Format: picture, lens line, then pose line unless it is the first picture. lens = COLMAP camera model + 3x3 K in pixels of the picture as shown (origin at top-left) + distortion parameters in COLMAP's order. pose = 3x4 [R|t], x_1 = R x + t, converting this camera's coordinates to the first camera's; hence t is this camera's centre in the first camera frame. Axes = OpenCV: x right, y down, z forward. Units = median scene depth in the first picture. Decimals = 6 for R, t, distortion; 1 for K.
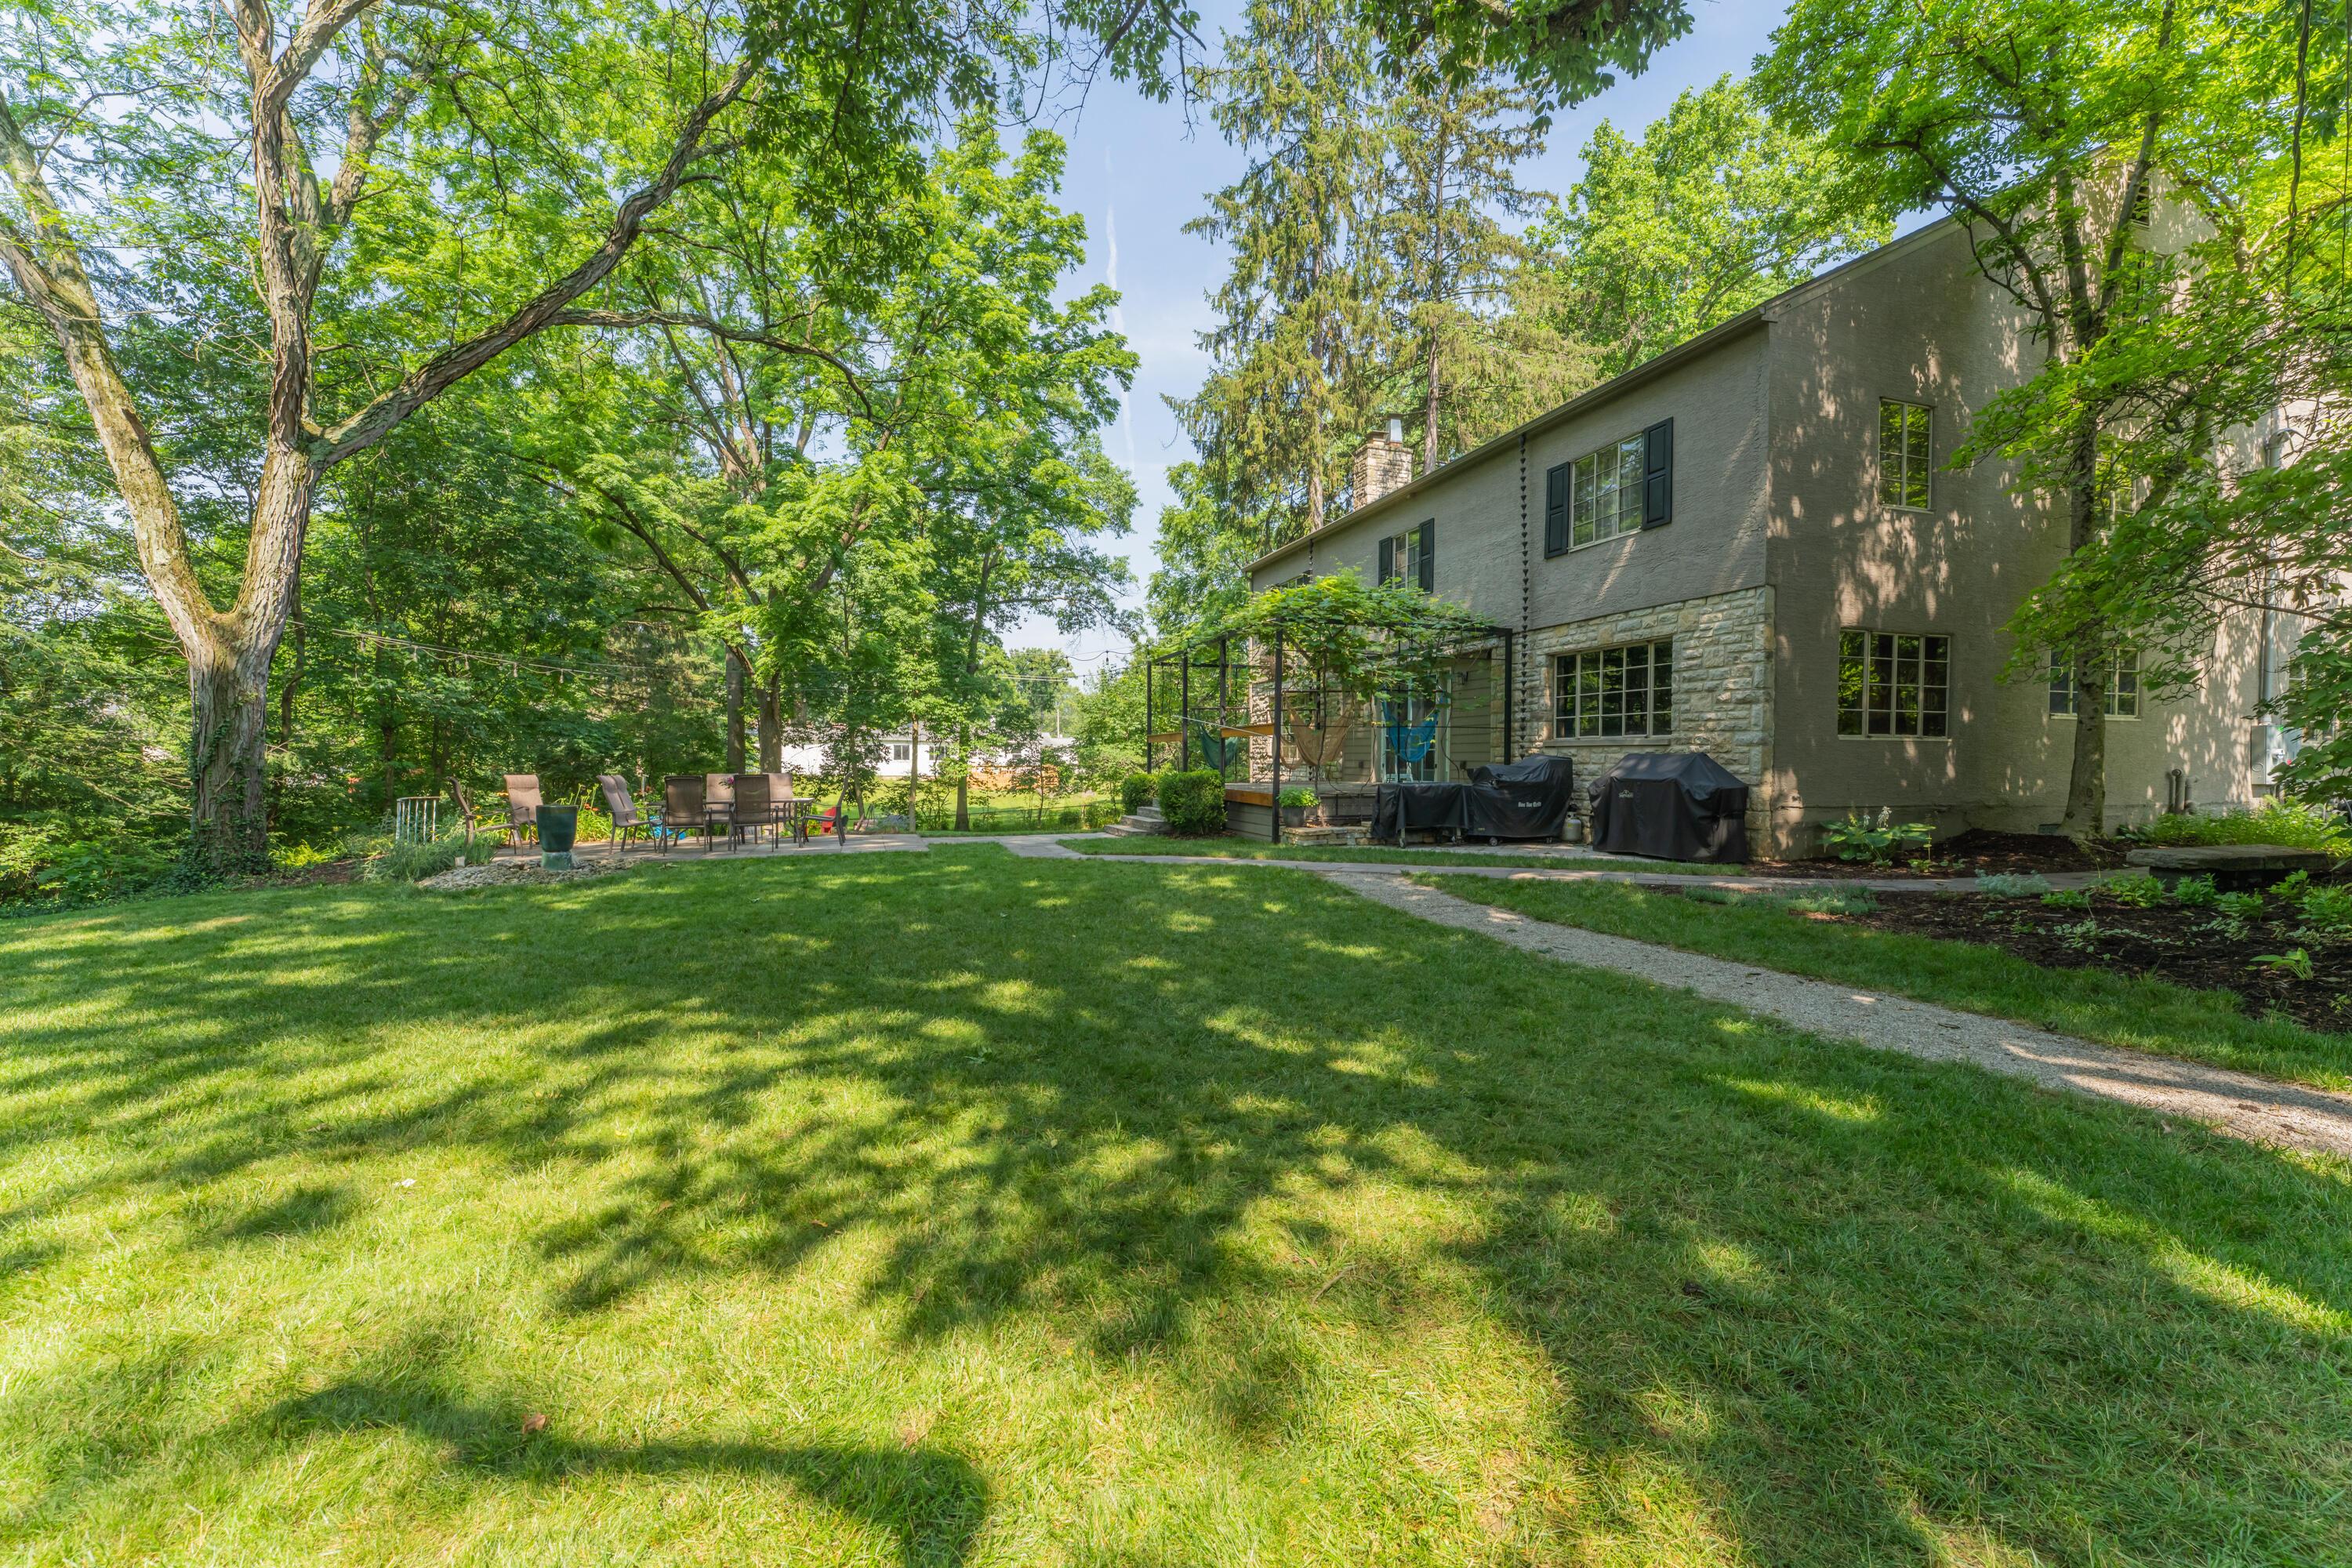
lens RADIAL K [[925.9, 0, 1176.5], [0, 925.9, 791.1], [0, 0, 1]] dist [-0.001416, -0.000441]
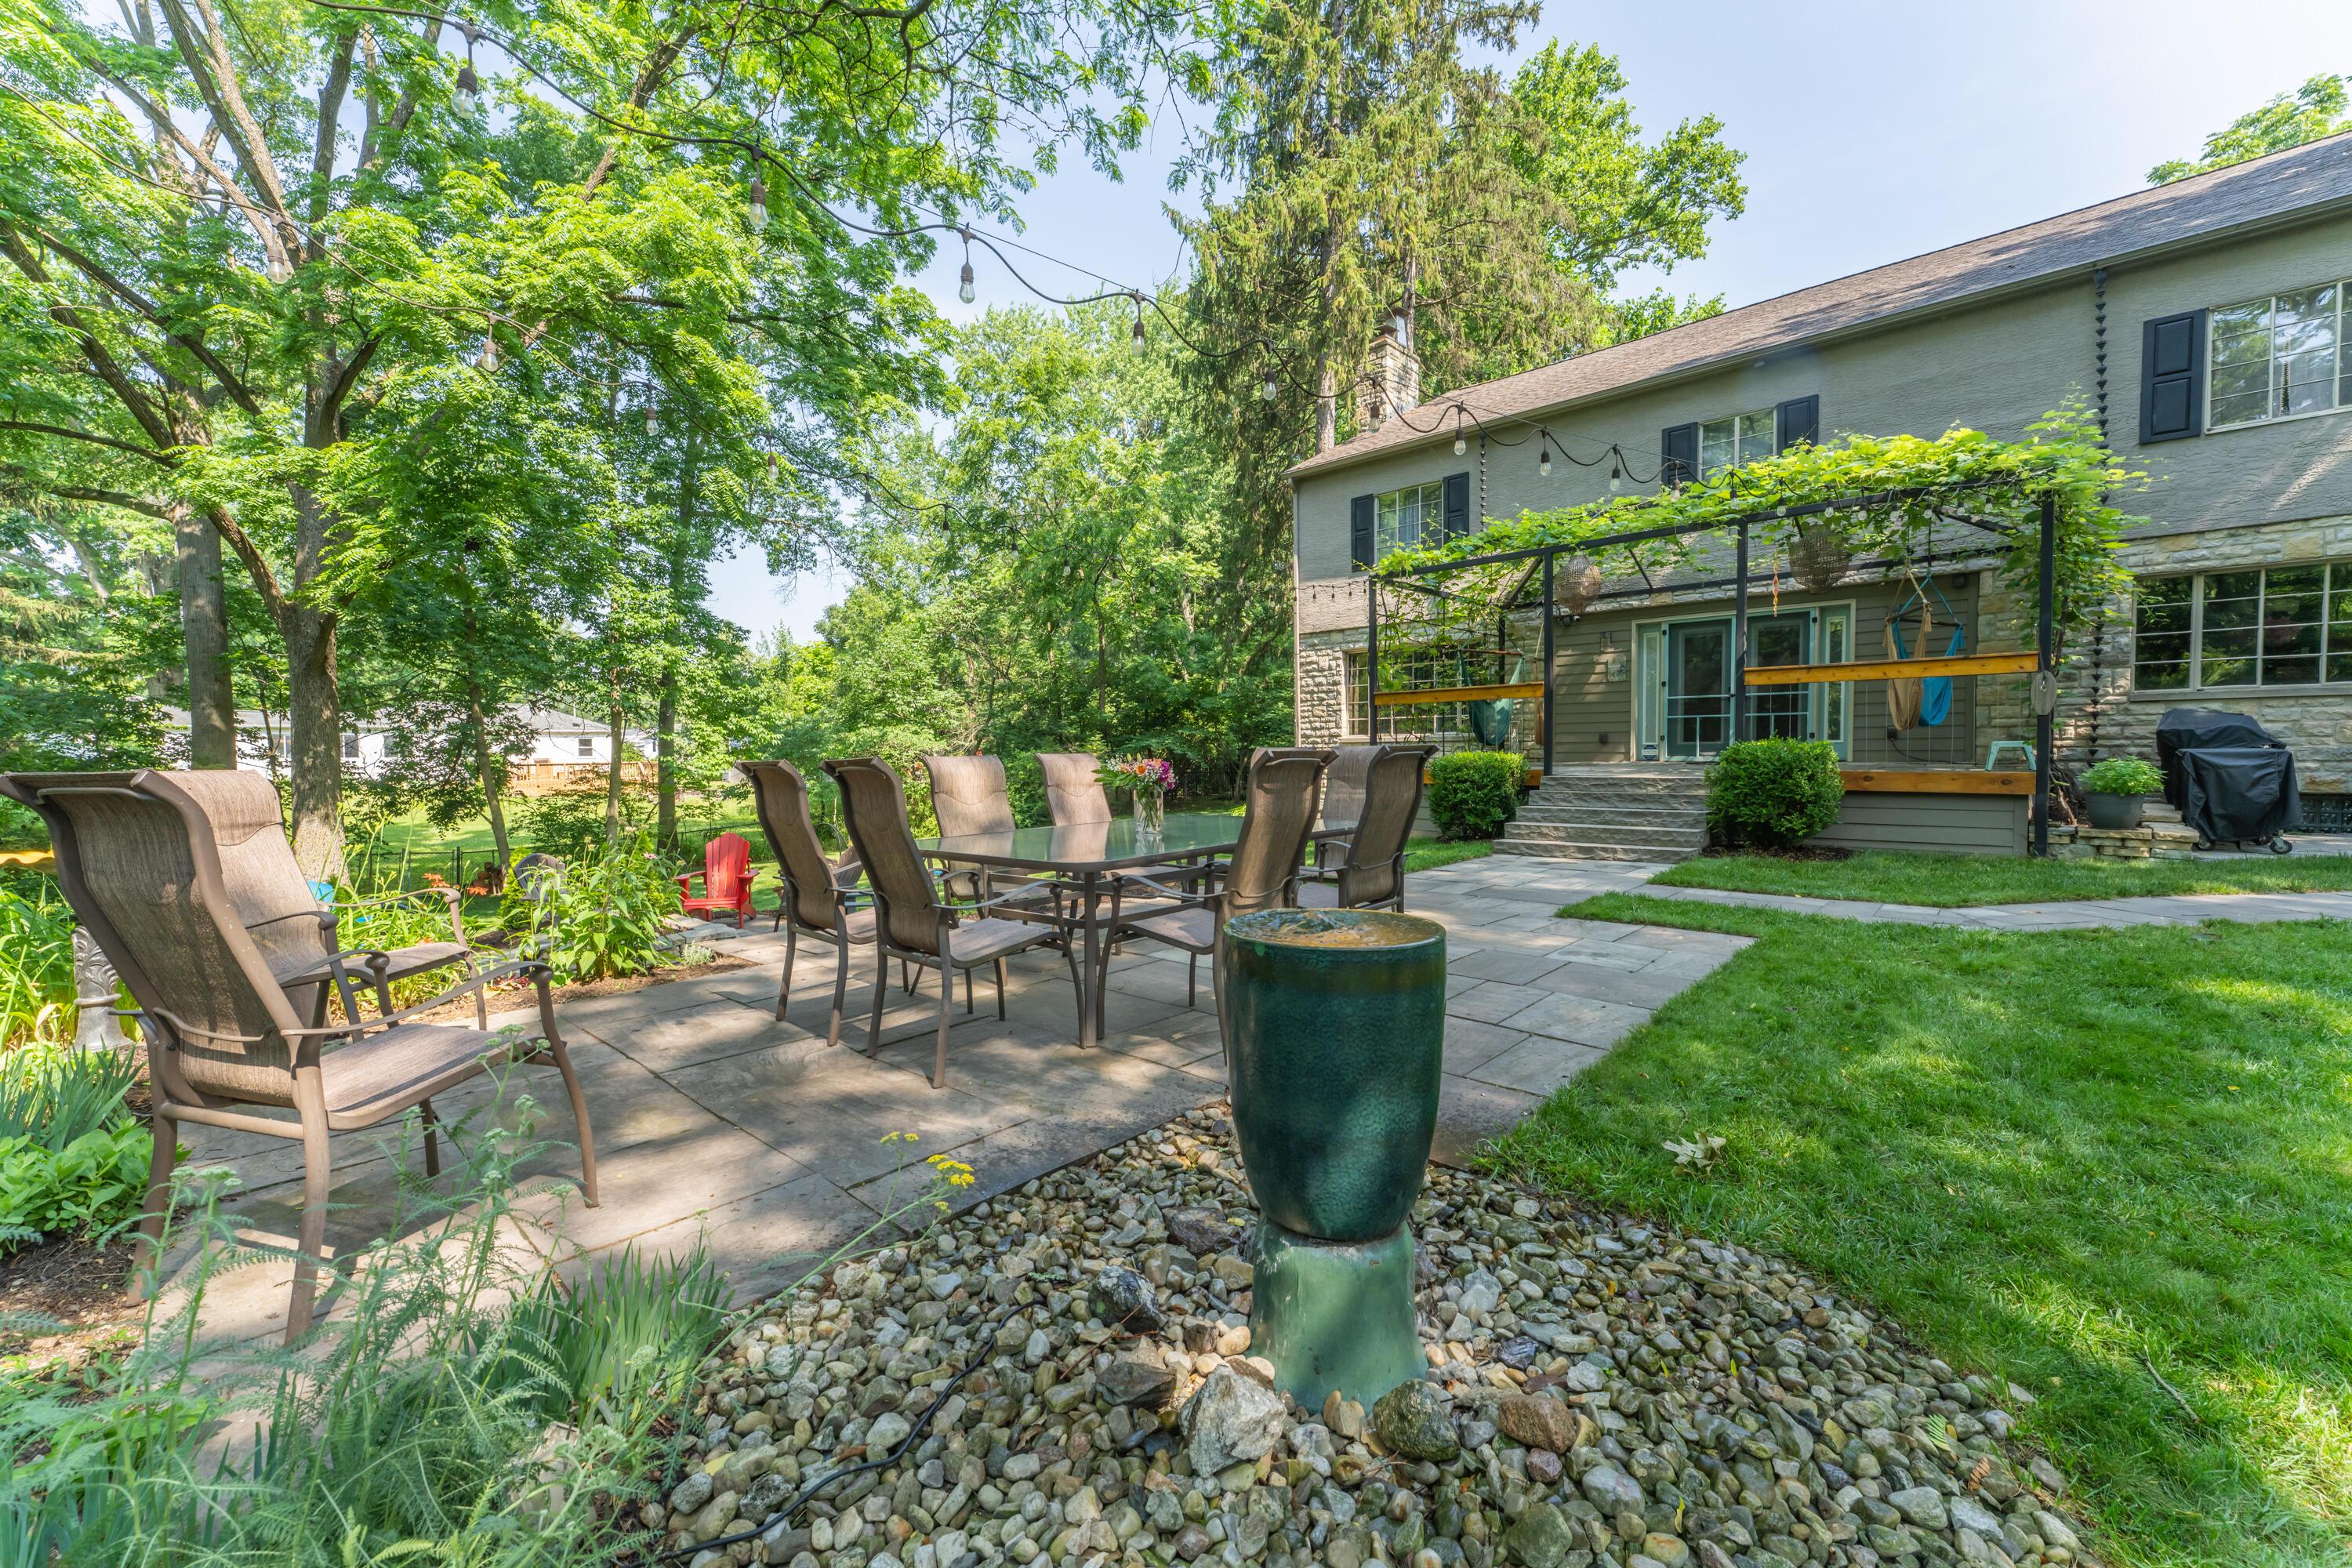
lens RADIAL K [[925.9, 0, 1162.3], [0, 925.9, 786.3], [0, 0, 1]] dist [-0.001416, -0.000441]
pose [[0.881393, -0.030379, 0.471406, -0.657122], [0.029177, 0.999526, 0.009862, -0.010932], [-0.471482, 0.005062, 0.881861, 0.748652]]
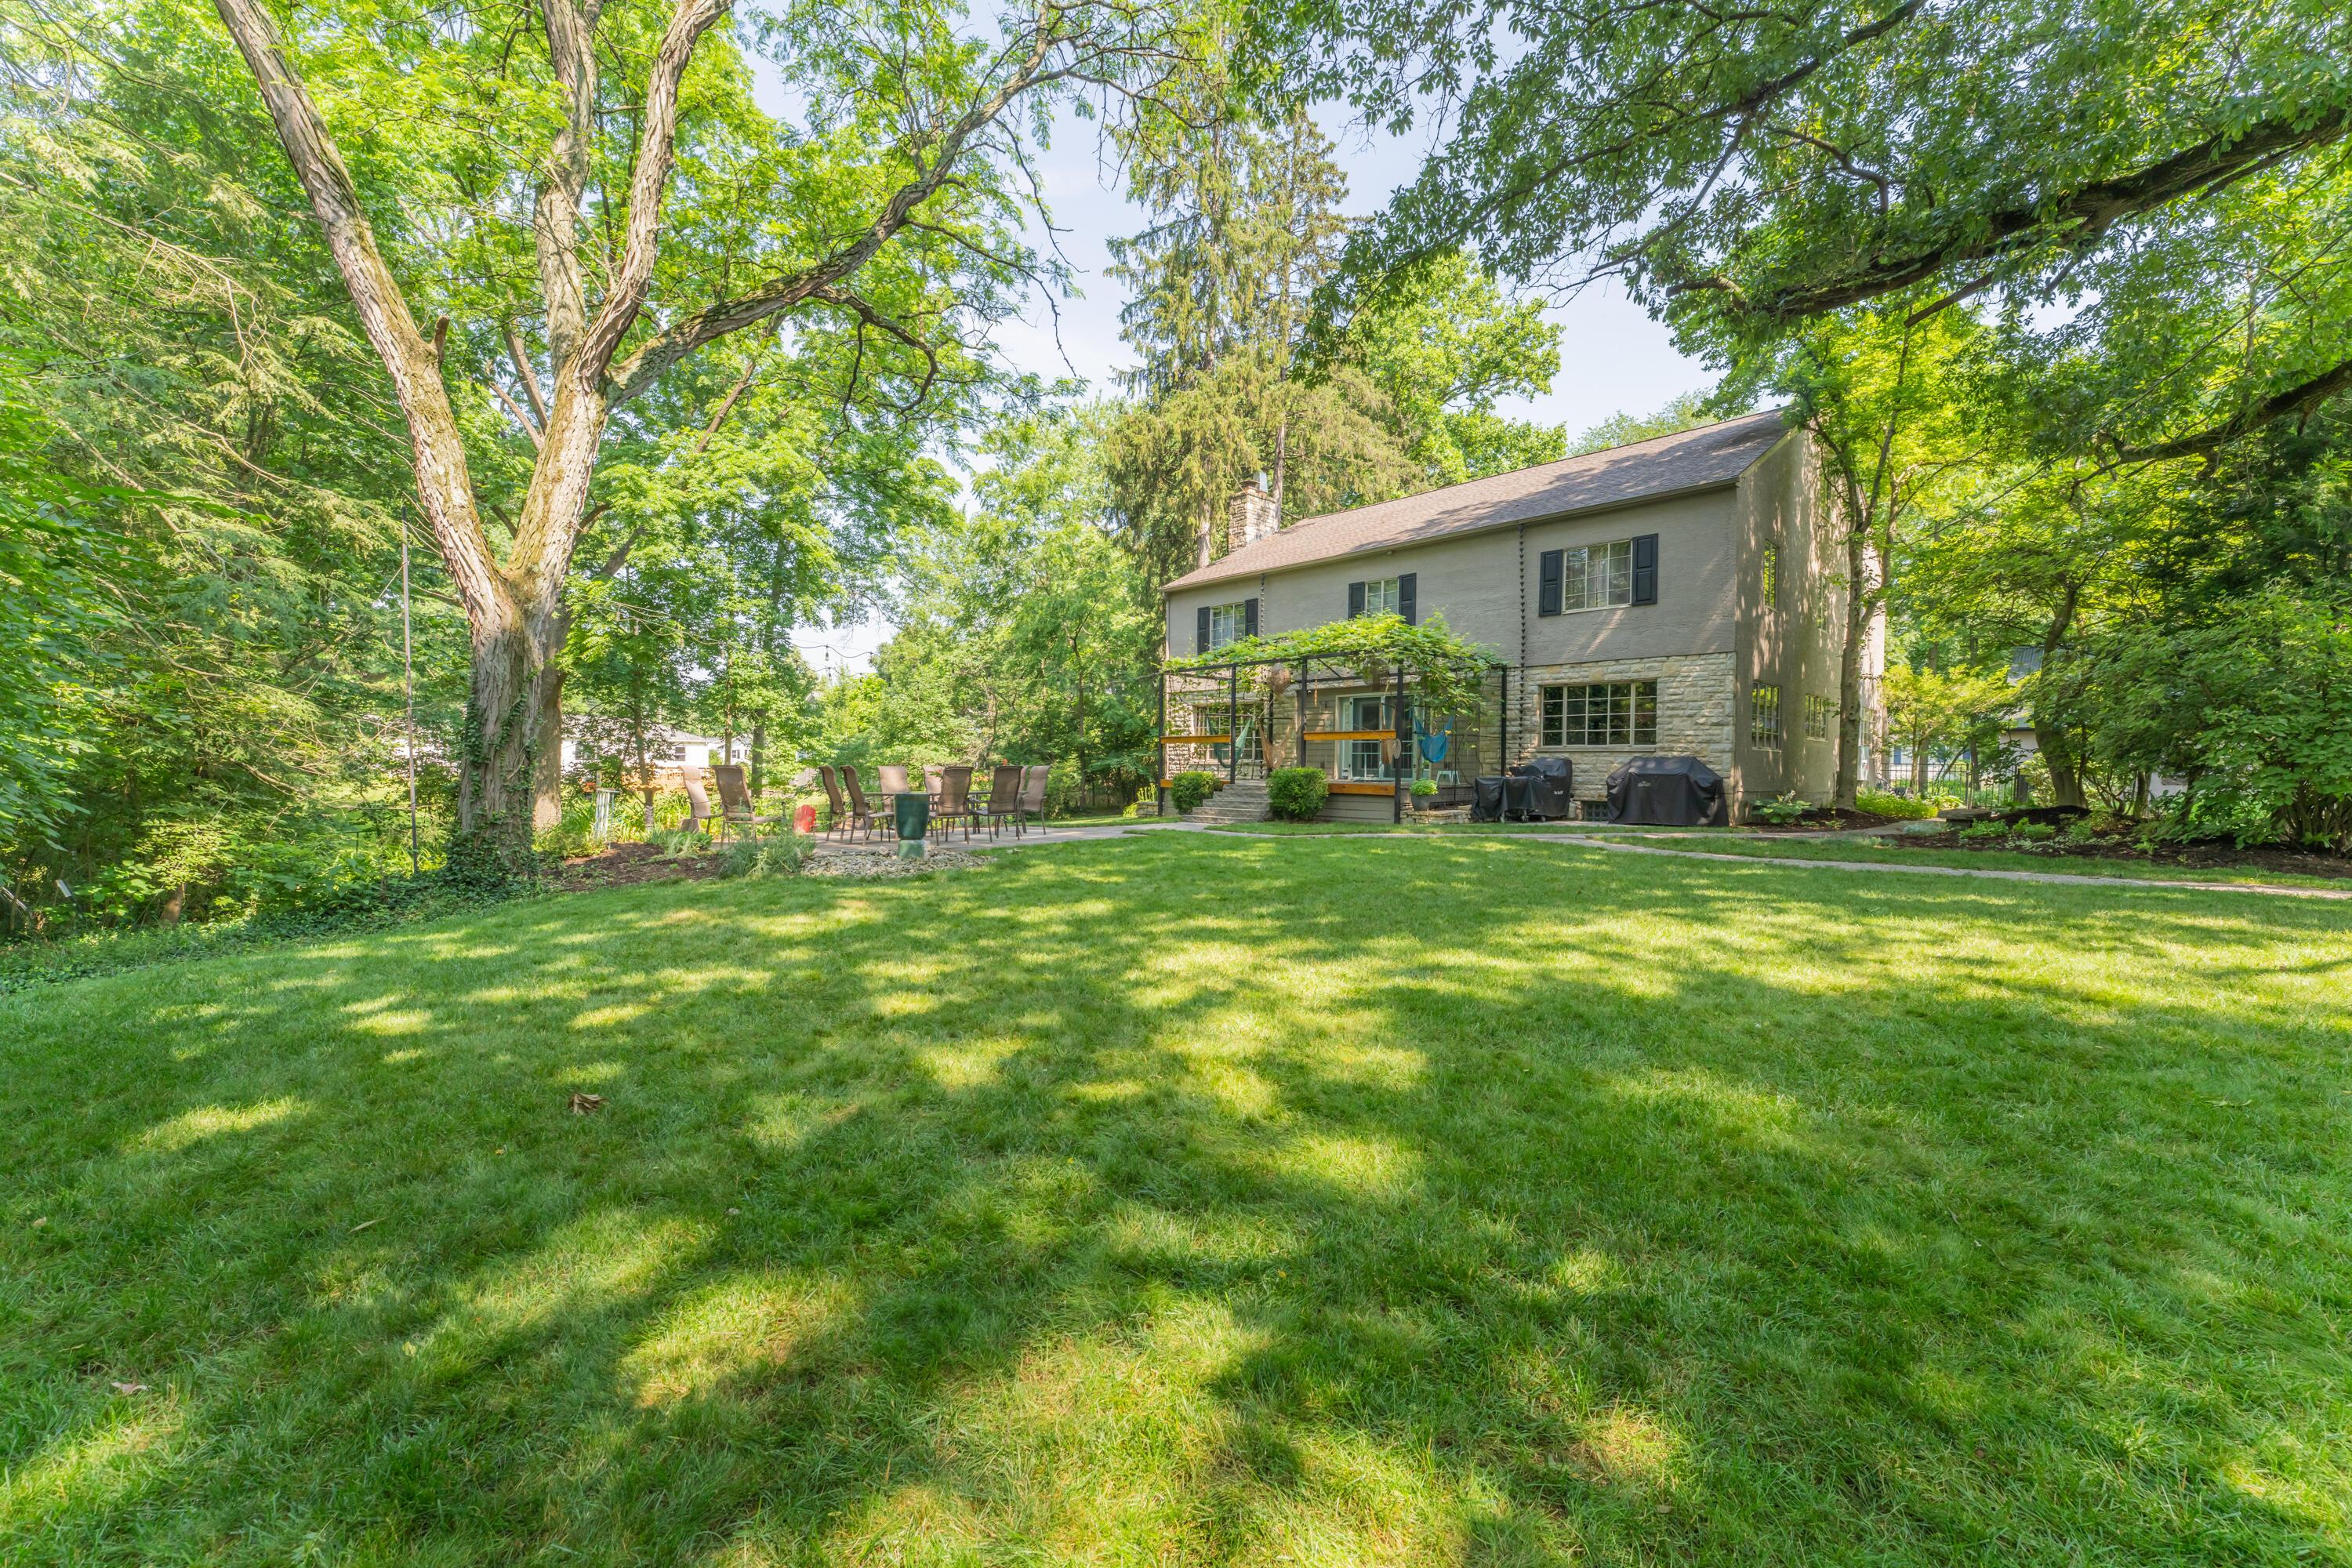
lens RADIAL K [[925.9, 0, 1167.4], [0, 925.9, 786.3], [0, 0, 1]] dist [-0.001416, -0.000441]
pose [[0.904401, -0.001488, 0.426681, -0.725549], [0.005873, 0.999943, -0.008962, 0.013529], [-0.426643, 0.010611, 0.904358, -0.015917]]
